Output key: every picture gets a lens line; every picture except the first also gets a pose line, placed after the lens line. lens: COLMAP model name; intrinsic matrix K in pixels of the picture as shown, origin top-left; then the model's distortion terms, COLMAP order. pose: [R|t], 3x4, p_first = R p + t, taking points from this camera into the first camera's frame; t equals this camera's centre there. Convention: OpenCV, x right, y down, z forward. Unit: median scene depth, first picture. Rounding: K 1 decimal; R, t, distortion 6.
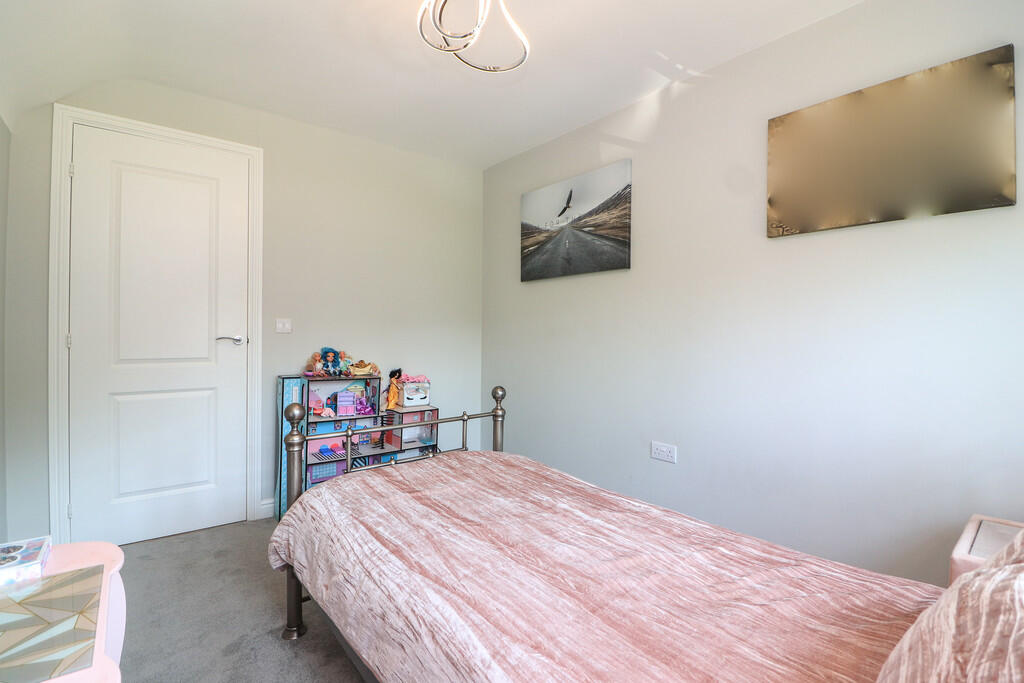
lens RADIAL K [[473.9, 0, 513.9], [0, 473.9, 336.9], [0, 0, 1]] dist [-0.006751, -0.009260]
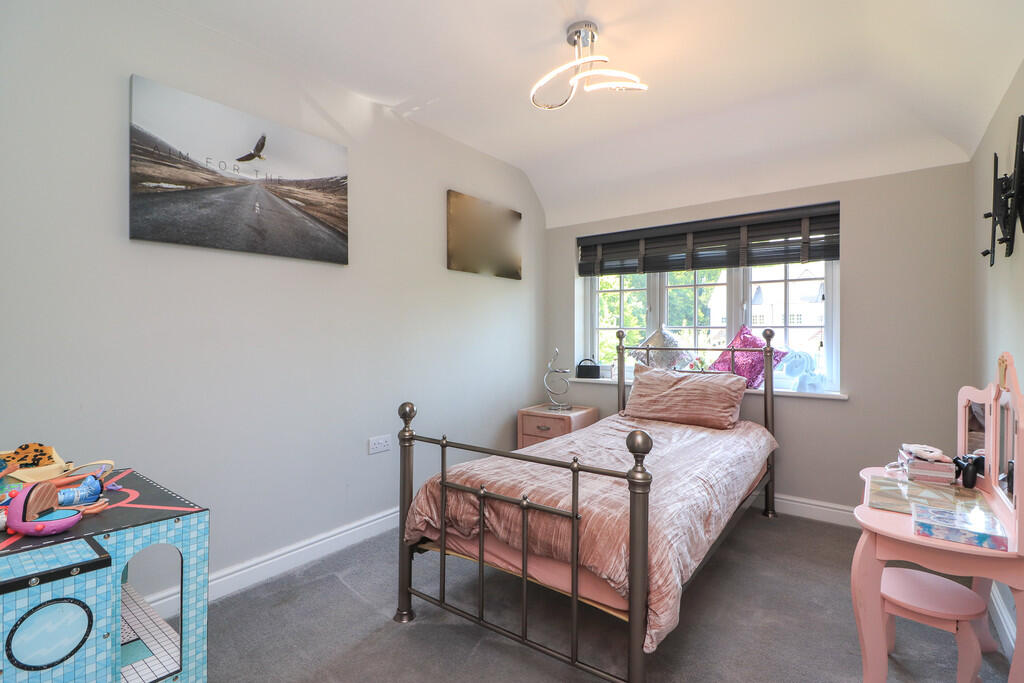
lens RADIAL K [[473.9, 0, 513.9], [0, 473.9, 339.7], [0, 0, 1]] dist [-0.006751, -0.009260]
pose [[-0.236047, -0.019407, 0.971548, -0.679776], [0.011151, 0.999681, 0.022678, -0.011995], [-0.971678, 0.016186, -0.235755, 0.815585]]
